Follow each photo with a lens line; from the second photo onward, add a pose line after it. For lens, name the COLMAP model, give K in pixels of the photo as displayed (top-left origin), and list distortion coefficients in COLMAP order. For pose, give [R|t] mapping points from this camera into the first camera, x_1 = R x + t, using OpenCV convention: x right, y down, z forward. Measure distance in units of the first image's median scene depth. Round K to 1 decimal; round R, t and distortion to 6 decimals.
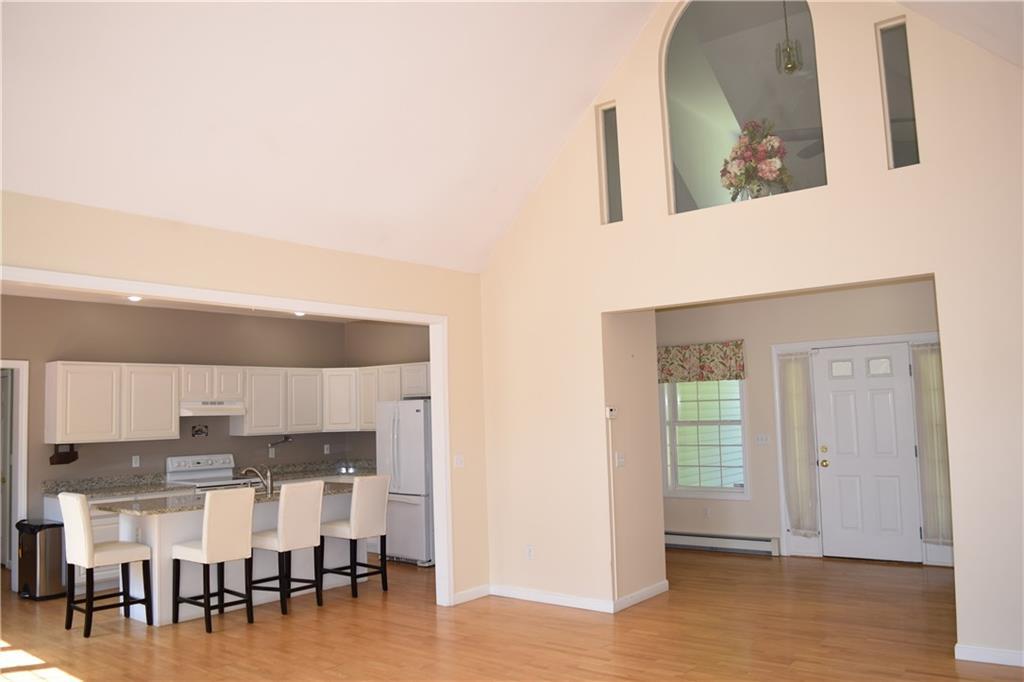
lens RADIAL K [[803.4, 0, 515.3], [0, 803.4, 344.8], [0, 0, 1]] dist [-0.075622, 0.000701]
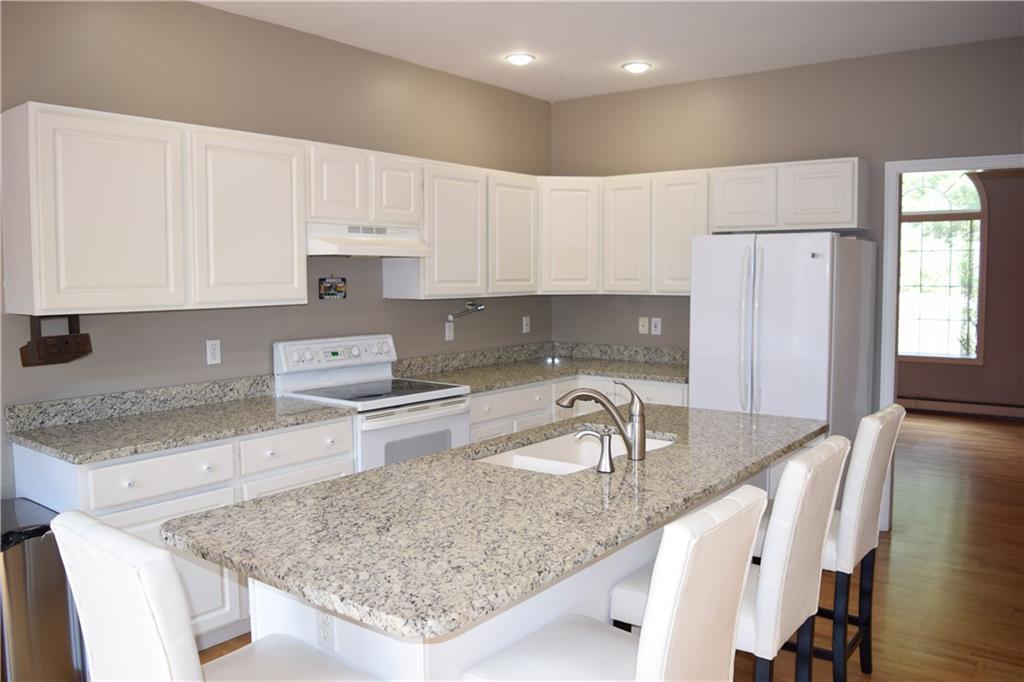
lens RADIAL K [[803.4, 0, 507.2], [0, 803.4, 338.0], [0, 0, 1]] dist [-0.075622, 0.000701]
pose [[0.999624, 0.023864, 0.013506, -0.302338], [-0.025711, 0.986929, 0.159094, 0.059020], [-0.009532, -0.159382, 0.987171, 0.518187]]
